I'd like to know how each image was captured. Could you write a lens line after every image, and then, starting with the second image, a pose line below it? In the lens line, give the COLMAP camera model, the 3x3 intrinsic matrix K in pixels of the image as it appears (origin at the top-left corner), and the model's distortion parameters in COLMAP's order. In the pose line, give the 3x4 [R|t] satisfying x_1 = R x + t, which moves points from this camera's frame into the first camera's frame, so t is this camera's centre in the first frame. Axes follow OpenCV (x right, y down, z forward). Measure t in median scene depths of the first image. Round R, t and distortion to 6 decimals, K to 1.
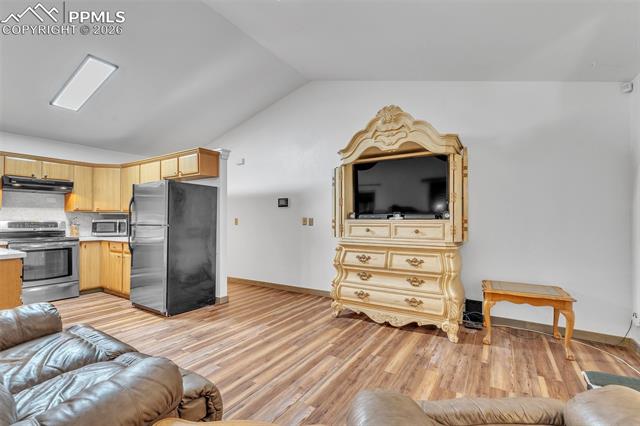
lens RADIAL K [[284.8, 0, 323.3], [0, 284.8, 216.1], [0, 0, 1]] dist [0.000117, -0.000052]
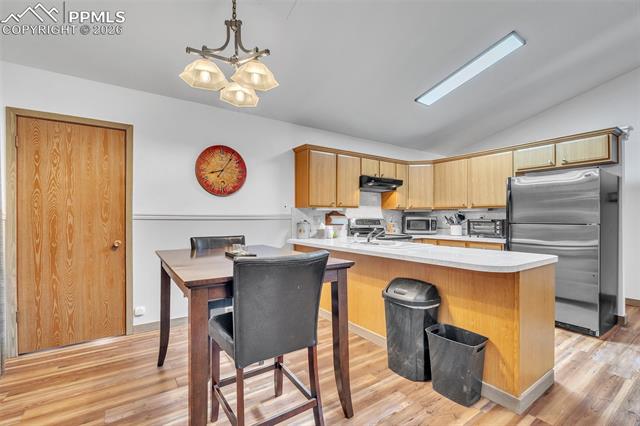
lens RADIAL K [[284.8, 0, 323.3], [0, 284.8, 216.1], [0, 0, 1]] dist [0.000117, -0.000052]
pose [[0.917282, 0.000560, -0.398238, -1.010487], [0.004648, 0.999916, 0.012113, -0.006955], [0.398211, -0.012962, 0.917202, -0.054432]]
